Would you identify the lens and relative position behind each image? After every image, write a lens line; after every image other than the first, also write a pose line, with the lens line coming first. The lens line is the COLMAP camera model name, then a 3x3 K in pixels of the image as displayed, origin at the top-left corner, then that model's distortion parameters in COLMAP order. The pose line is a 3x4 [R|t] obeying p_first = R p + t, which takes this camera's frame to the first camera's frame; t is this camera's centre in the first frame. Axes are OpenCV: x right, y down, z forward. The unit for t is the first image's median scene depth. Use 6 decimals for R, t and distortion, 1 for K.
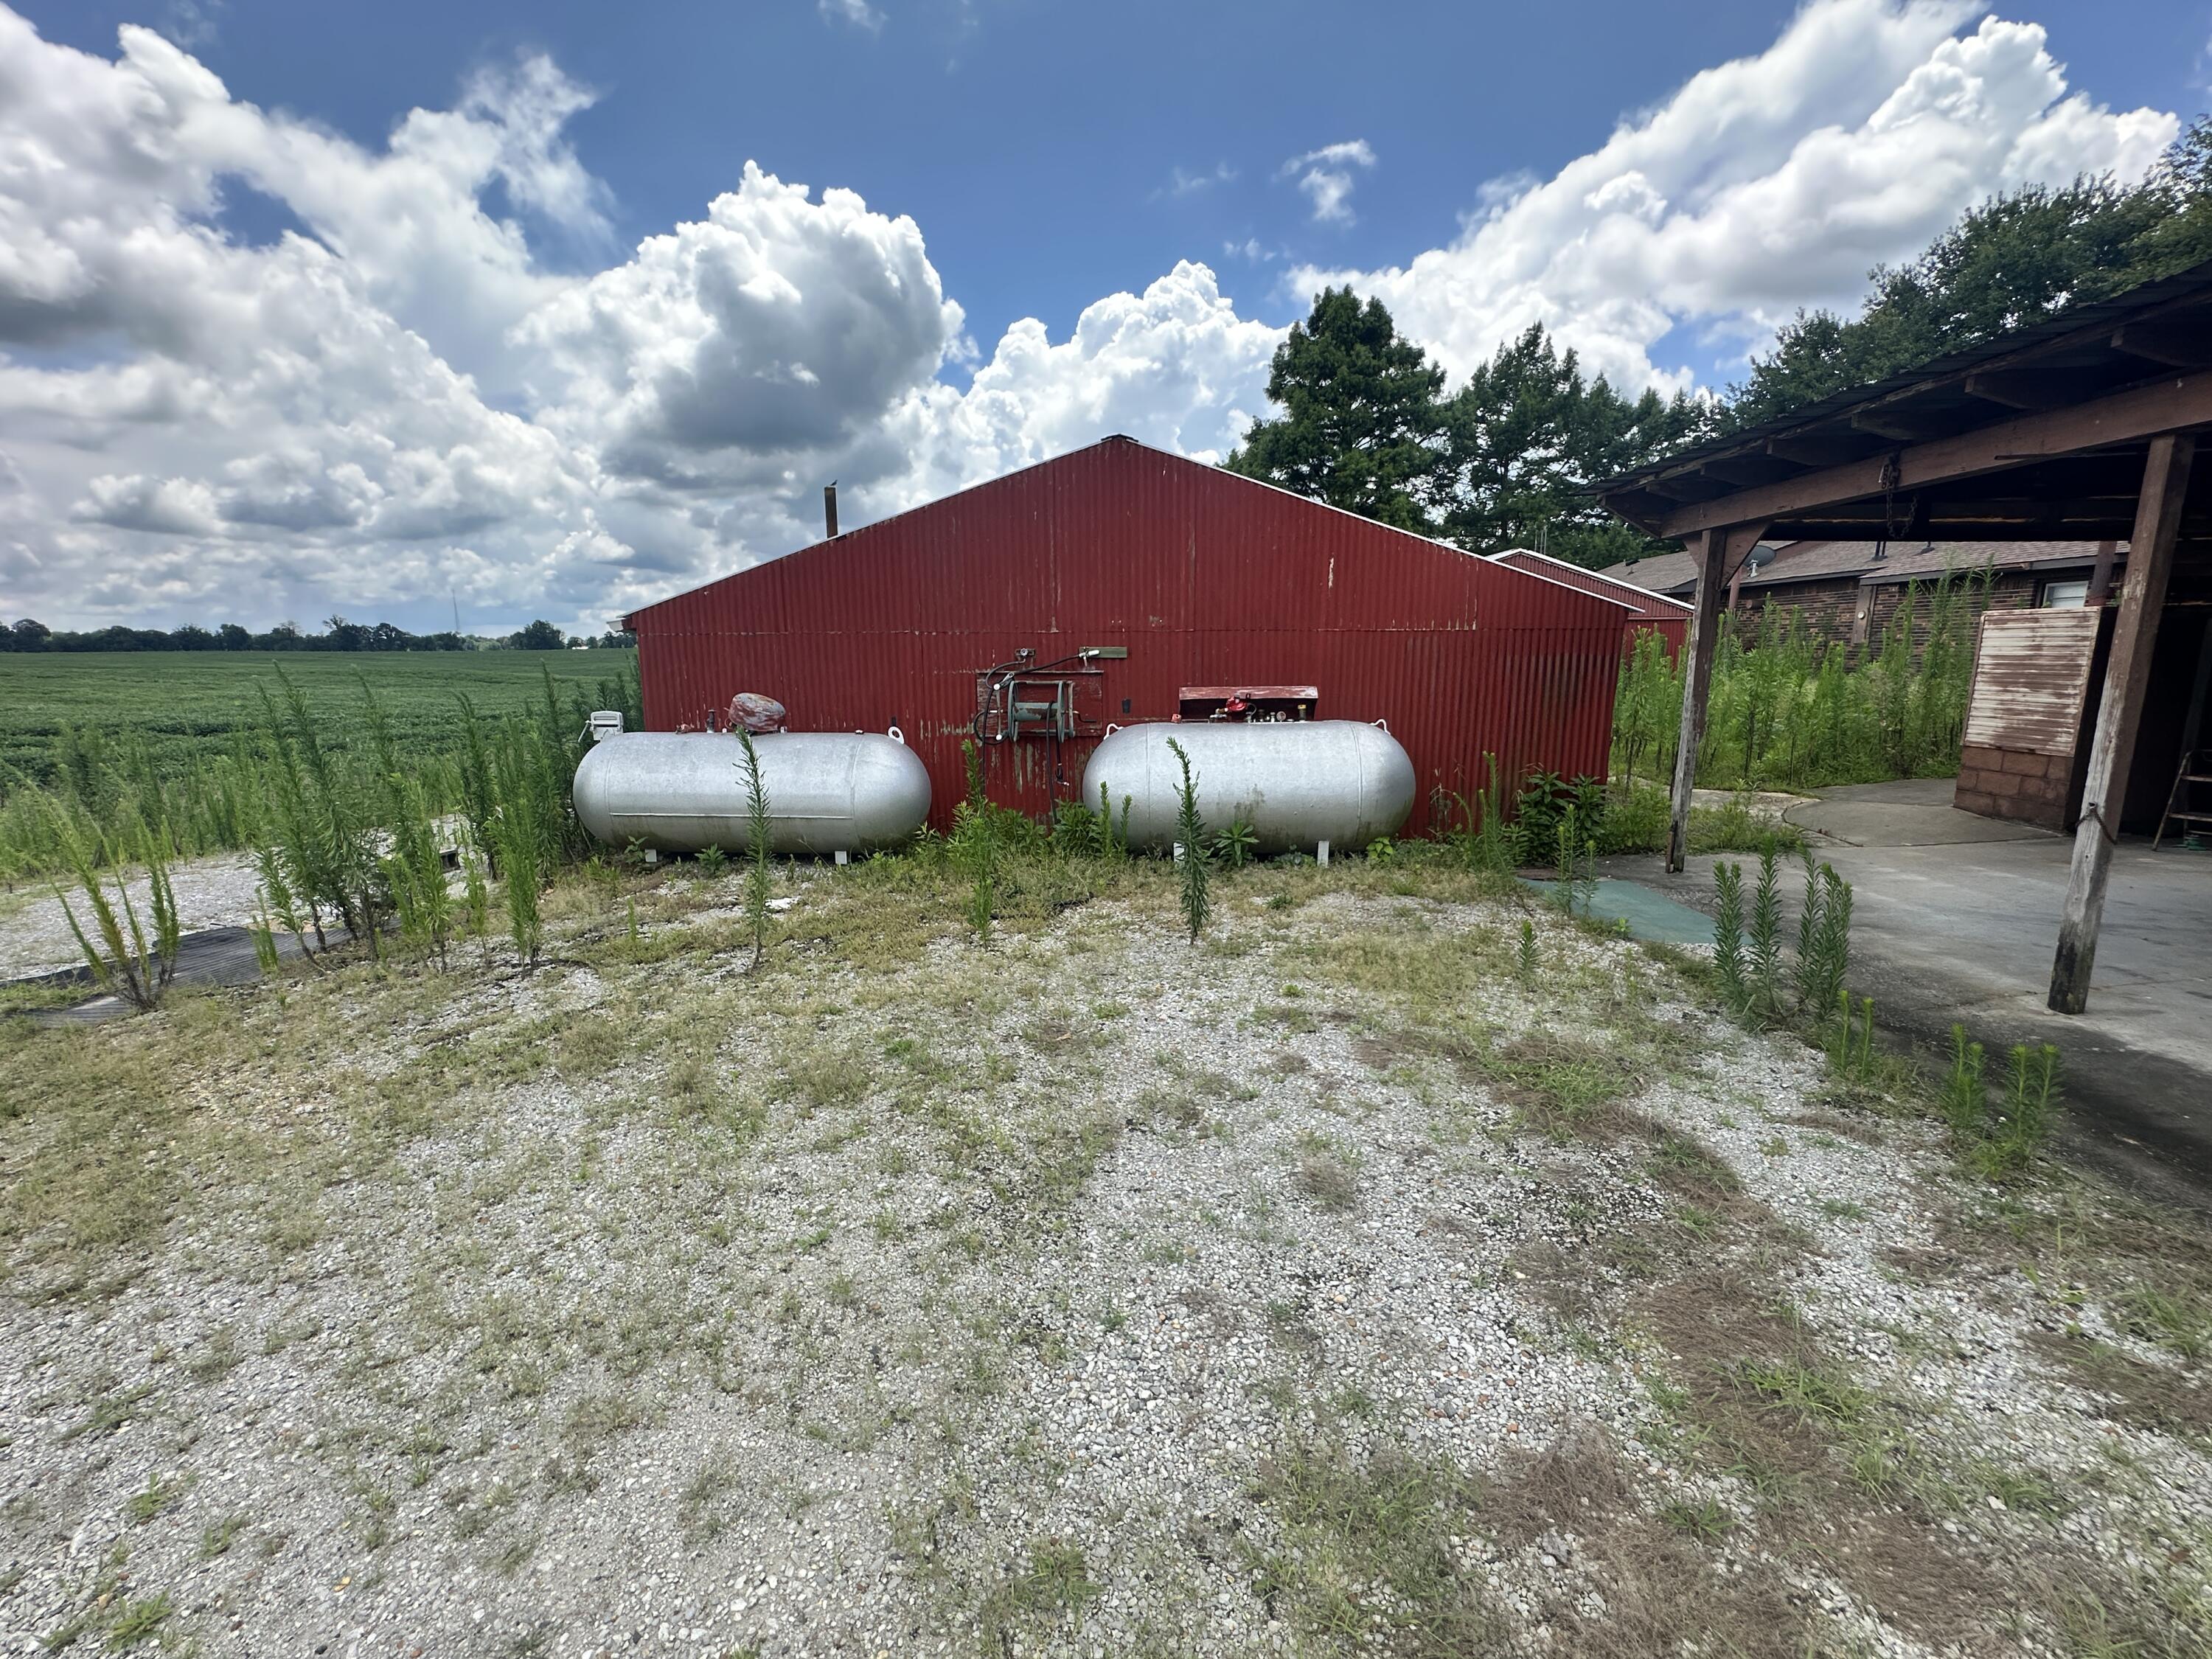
lens RADIAL K [[936.4, 0, 1106.0], [0, 936.4, 829.5], [0, 0, 1]] dist [-0.004704, 0.001127]
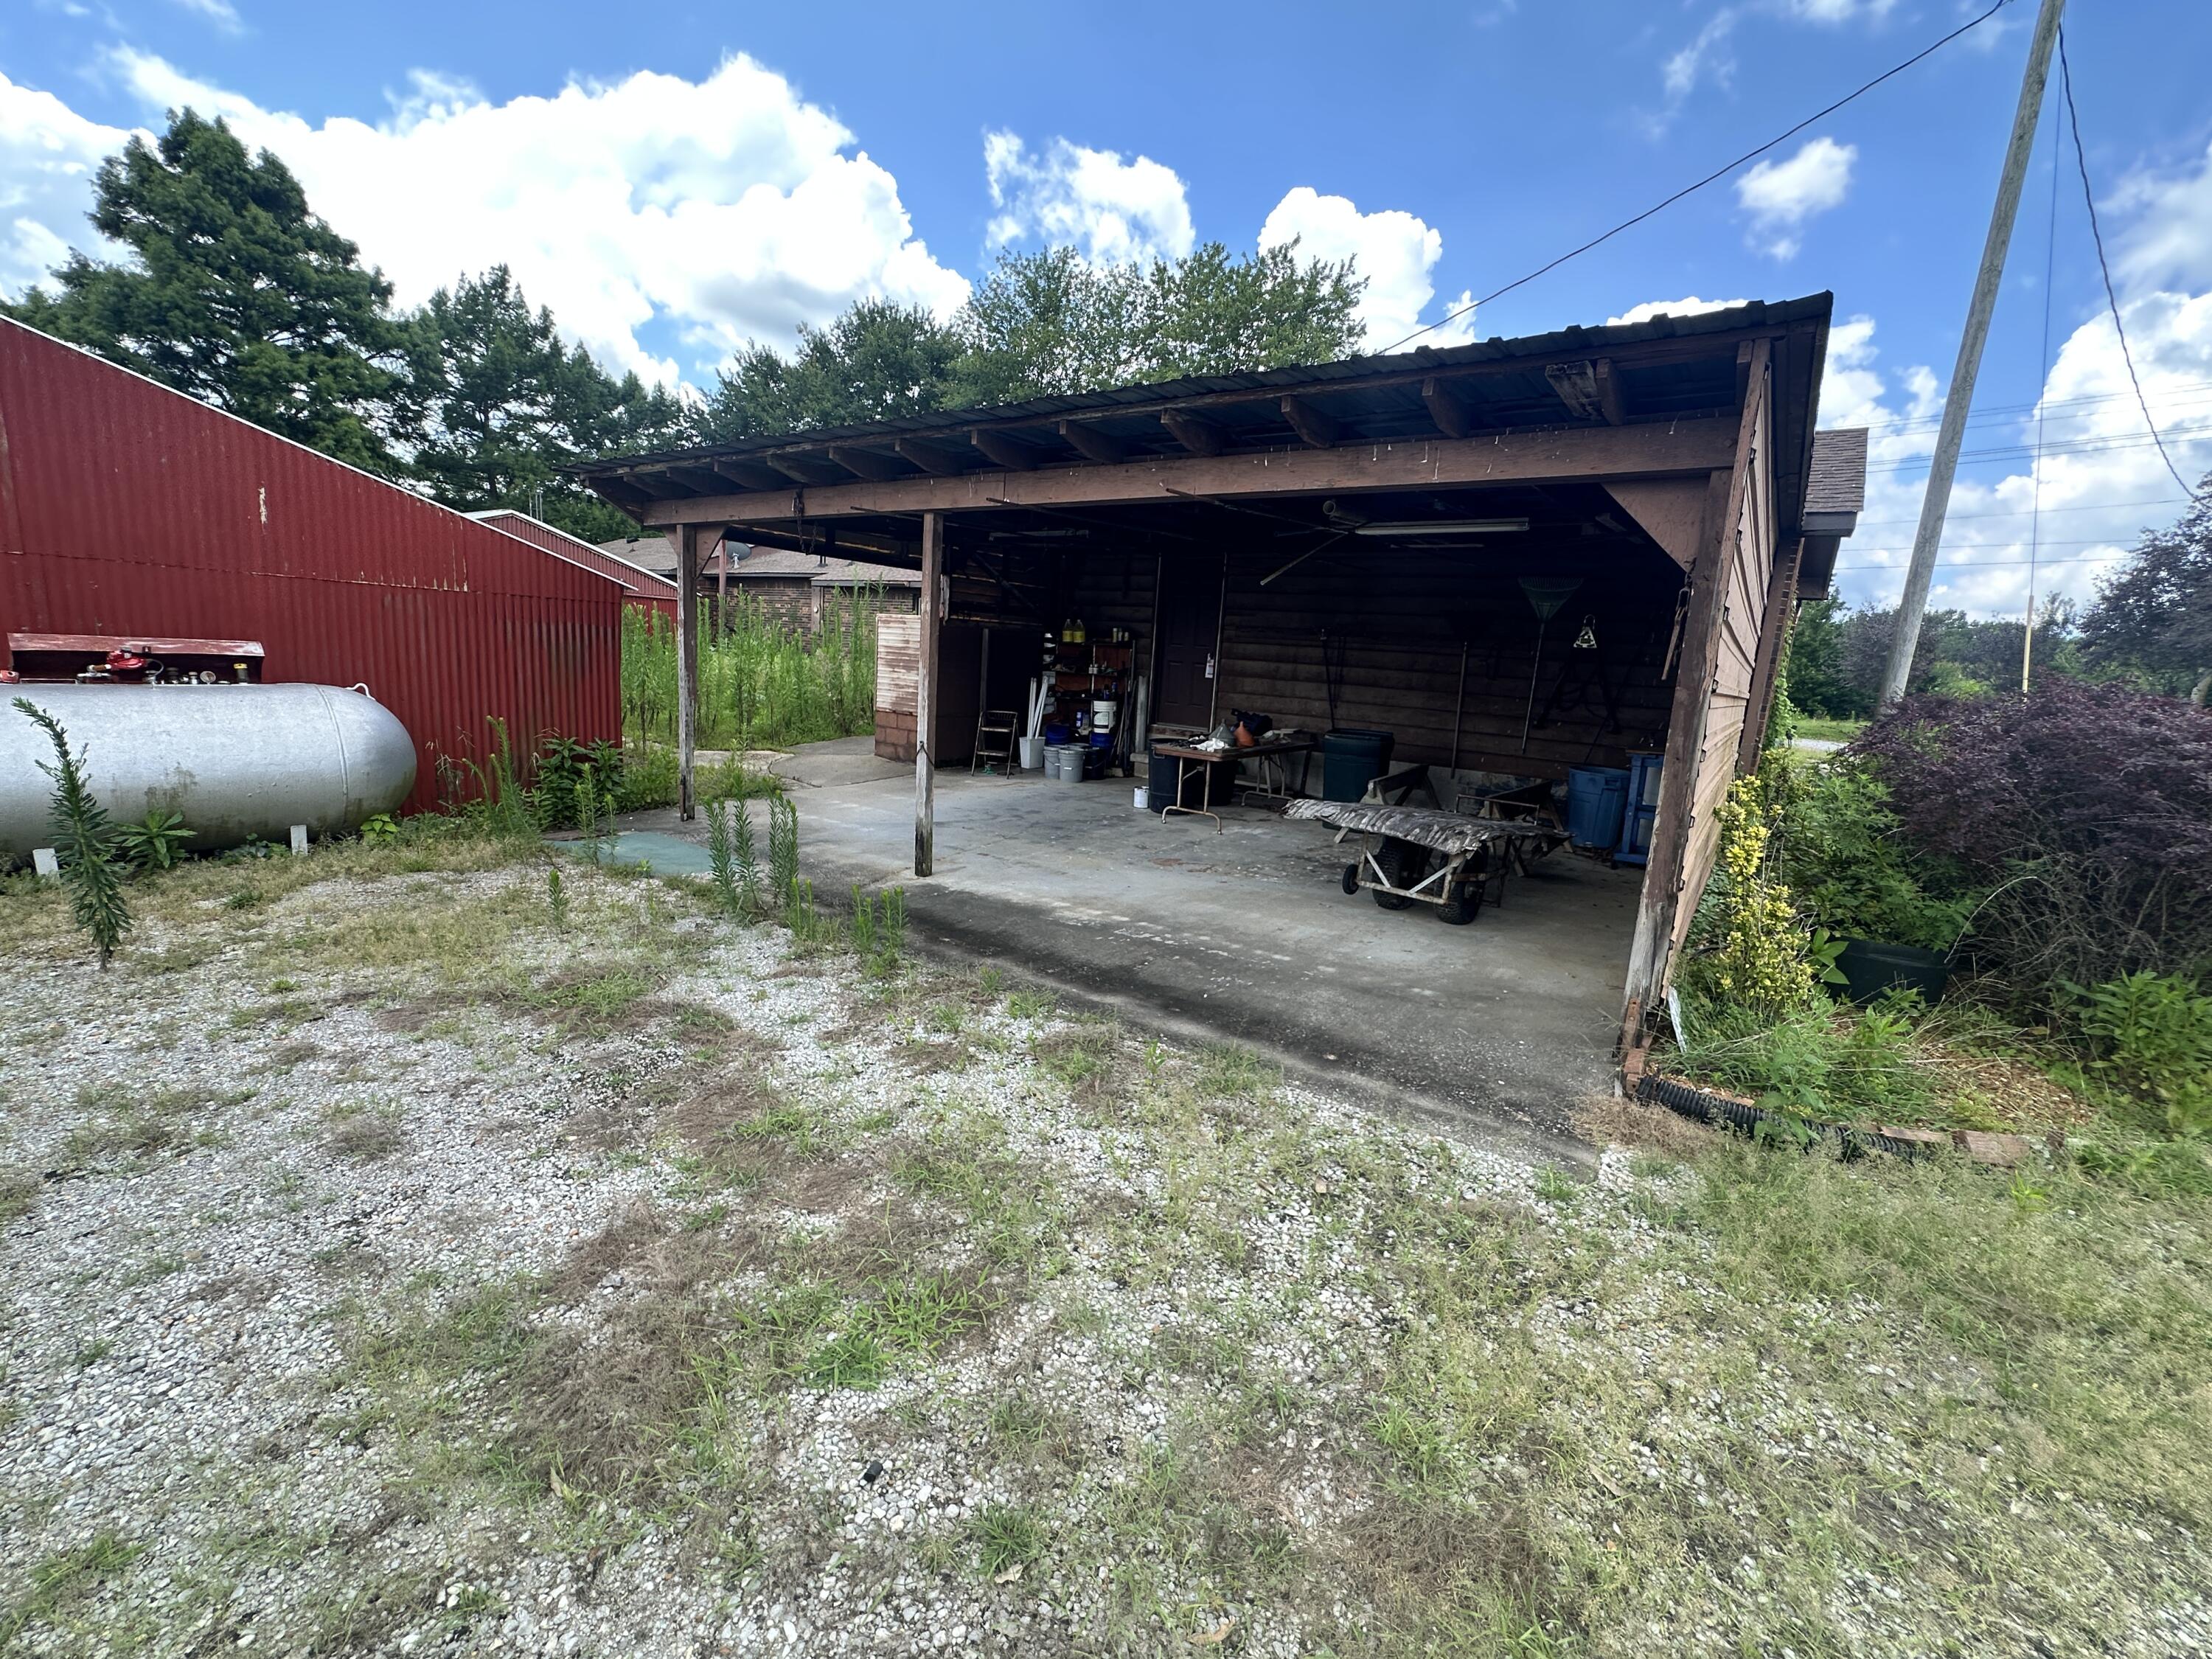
lens RADIAL K [[936.4, 0, 1106.0], [0, 936.4, 829.5], [0, 0, 1]] dist [-0.004704, 0.001127]
pose [[0.577362, -0.106697, 0.809487, -0.036039], [0.085025, 0.993891, 0.070359, 0.021801], [-0.812049, 0.028205, 0.582907, -0.106638]]
